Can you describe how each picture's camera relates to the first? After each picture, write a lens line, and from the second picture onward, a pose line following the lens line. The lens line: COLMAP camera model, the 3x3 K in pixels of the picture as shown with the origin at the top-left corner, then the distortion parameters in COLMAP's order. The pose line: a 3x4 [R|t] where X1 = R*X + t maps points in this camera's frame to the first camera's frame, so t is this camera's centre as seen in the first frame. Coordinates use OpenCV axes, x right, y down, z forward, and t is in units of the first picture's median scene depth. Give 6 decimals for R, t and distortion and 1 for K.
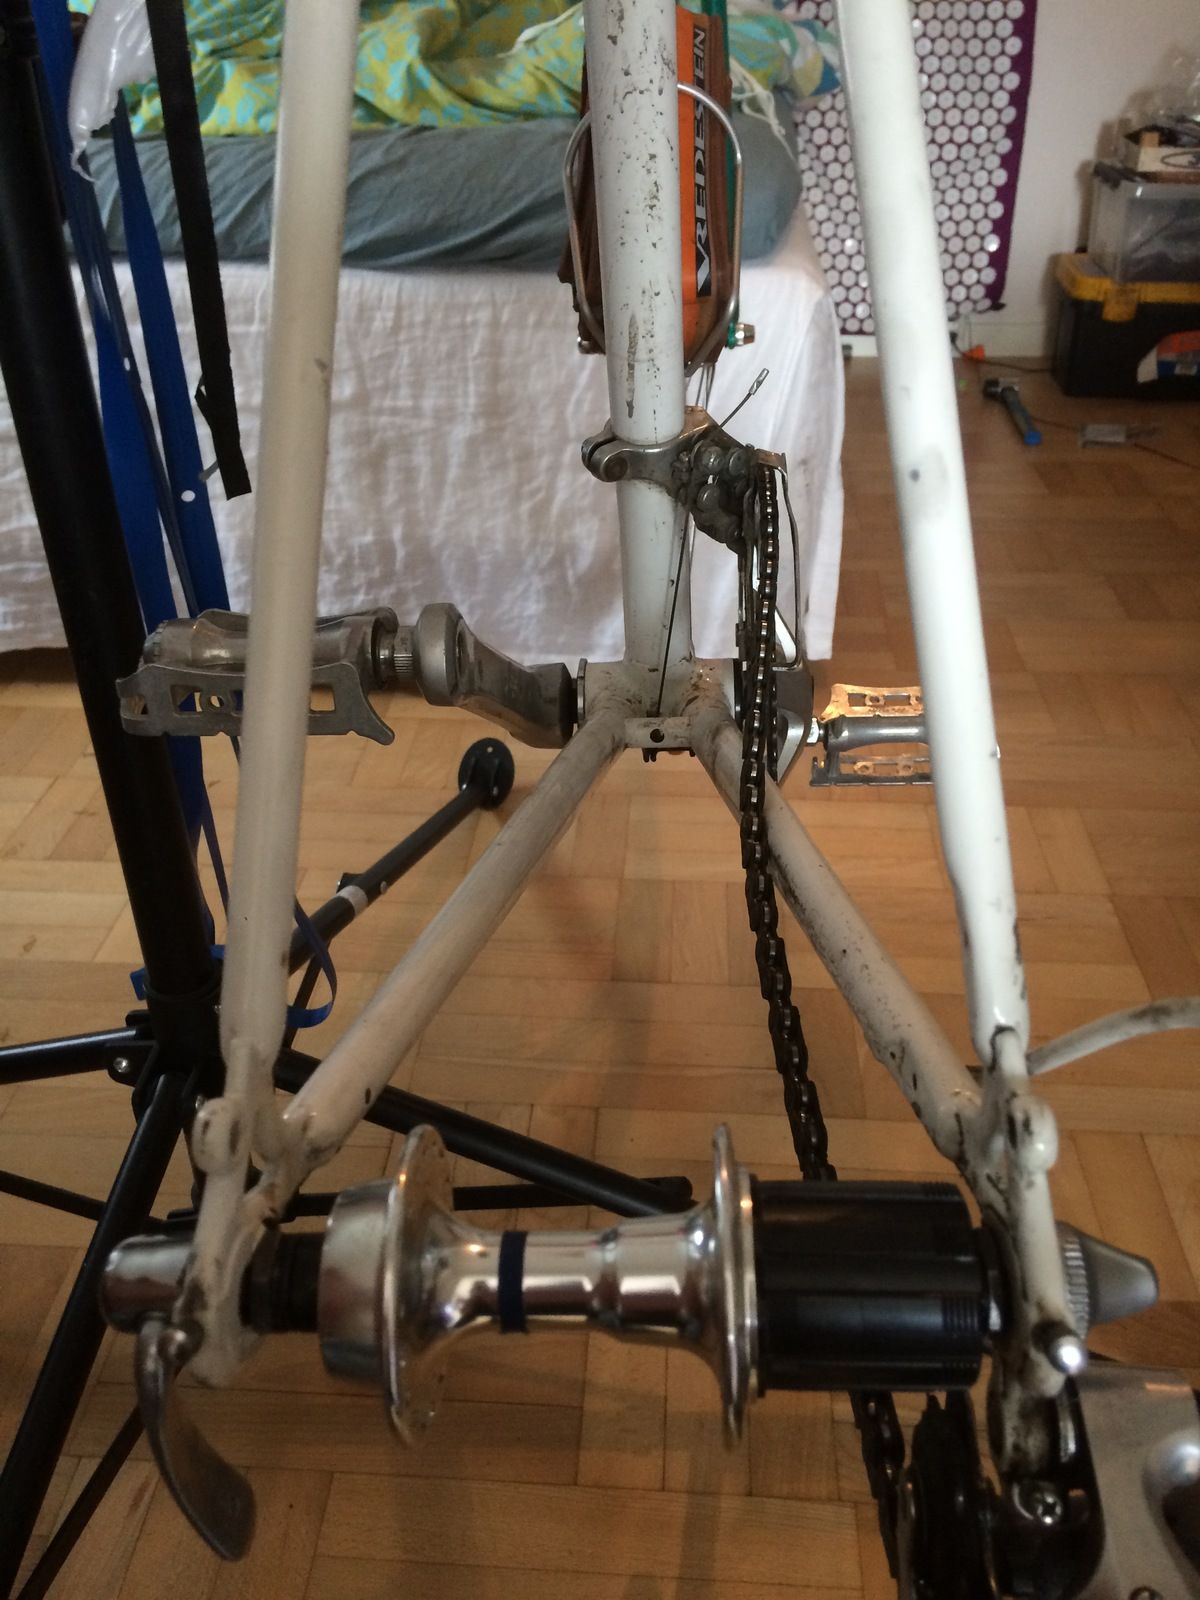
lens RADIAL K [[1397.8, 0, 600.0], [0, 1397.8, 800.0], [0, 0, 1]] dist [0.154518, -0.253198]
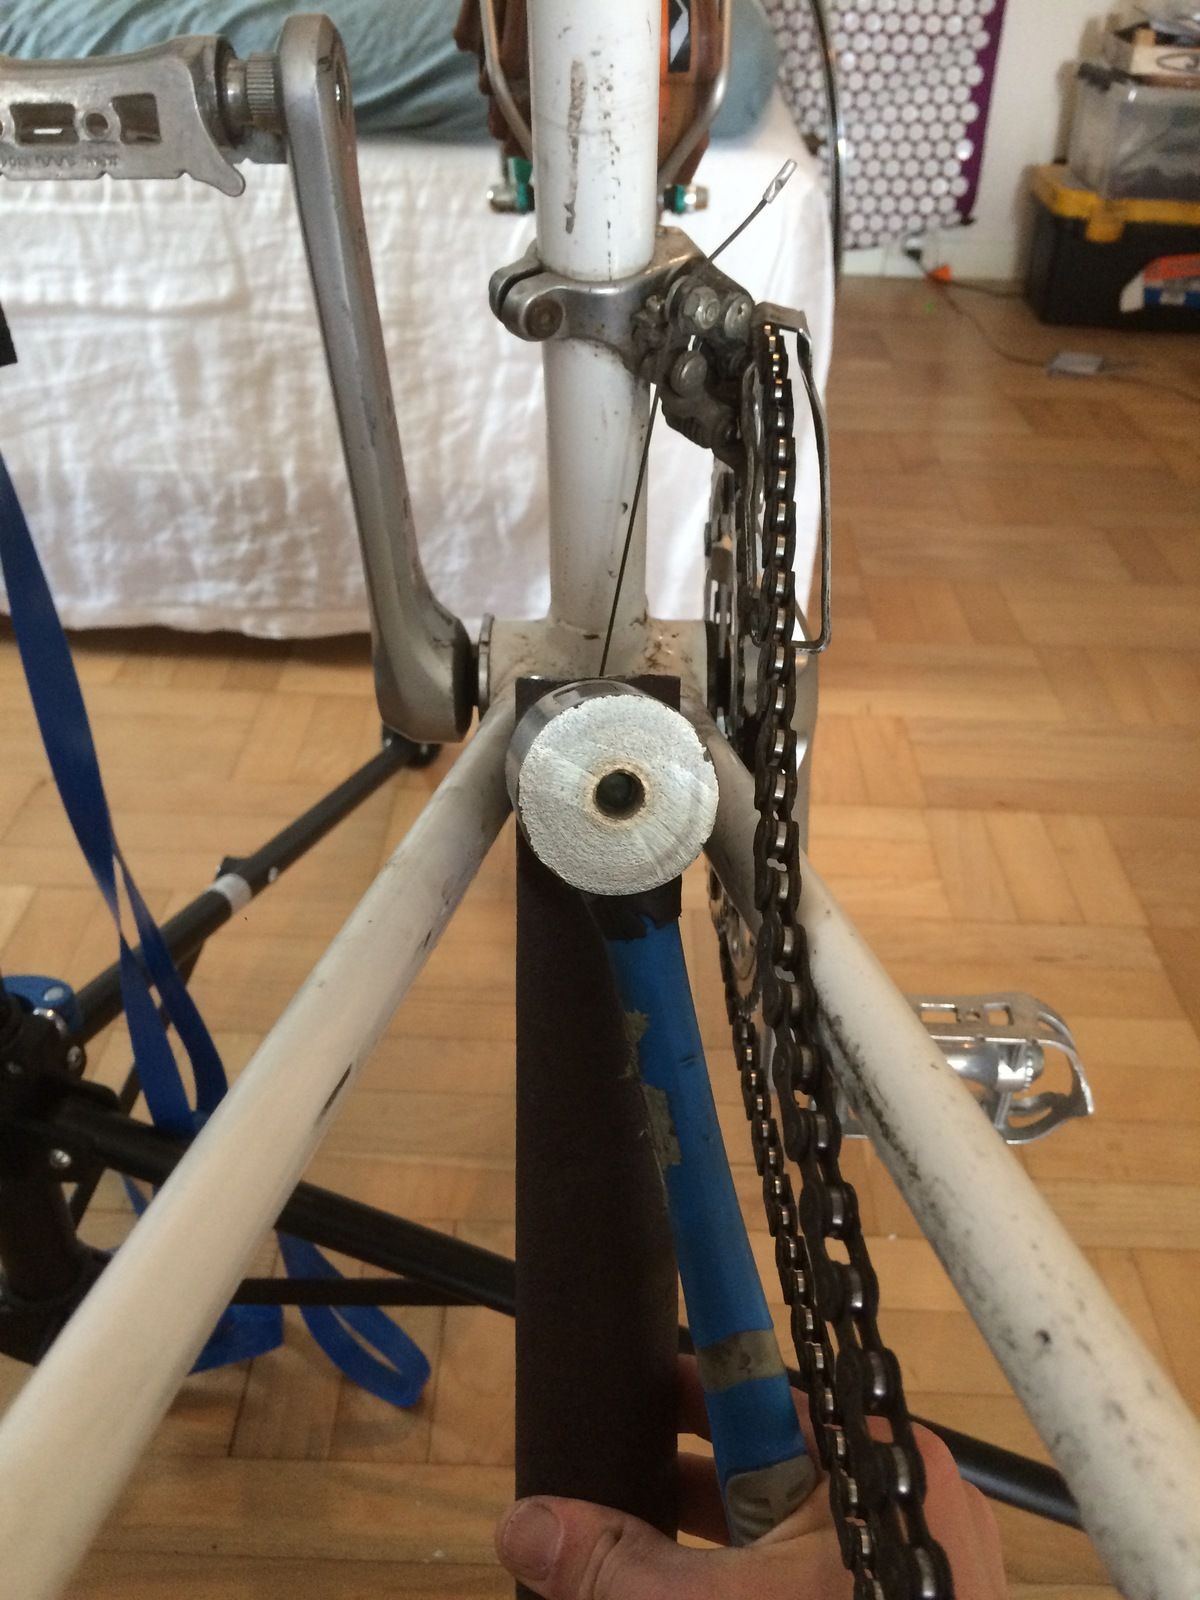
lens RADIAL K [[1401.4, 0, 600.0], [0, 1401.4, 800.0], [0, 0, 1]] dist [0.136241, -0.226677]
pose [[0.998102, 0.005468, 0.061343, -0.013317], [-0.008598, 0.998668, 0.050870, -0.041910], [-0.060983, -0.051301, 0.996820, 0.163584]]
